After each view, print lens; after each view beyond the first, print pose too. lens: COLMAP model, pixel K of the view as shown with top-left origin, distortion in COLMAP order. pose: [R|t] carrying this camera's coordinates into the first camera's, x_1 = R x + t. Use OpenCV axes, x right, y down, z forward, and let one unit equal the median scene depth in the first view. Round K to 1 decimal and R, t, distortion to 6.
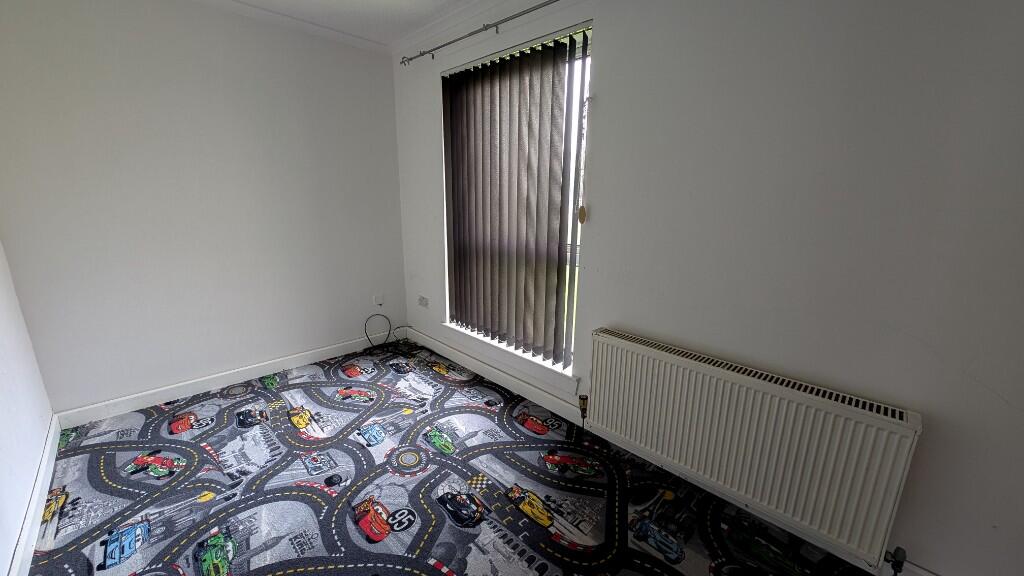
lens RADIAL K [[381.0, 0, 511.5], [0, 381.0, 286.2], [0, 0, 1]] dist [0.001425, -0.001282]
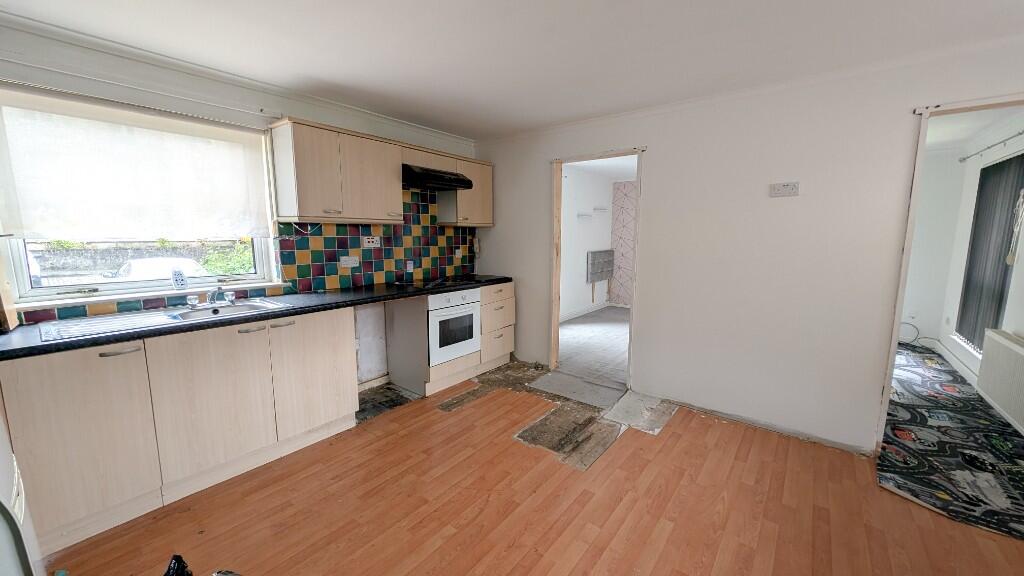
lens RADIAL K [[381.0, 0, 519.1], [0, 381.0, 287.8], [0, 0, 1]] dist [0.001425, -0.001282]
pose [[0.133765, 0.128933, -0.982590, 1.389515], [-0.225072, 0.969544, 0.096581, 0.215398], [0.965116, 0.208234, 0.158710, -1.127577]]
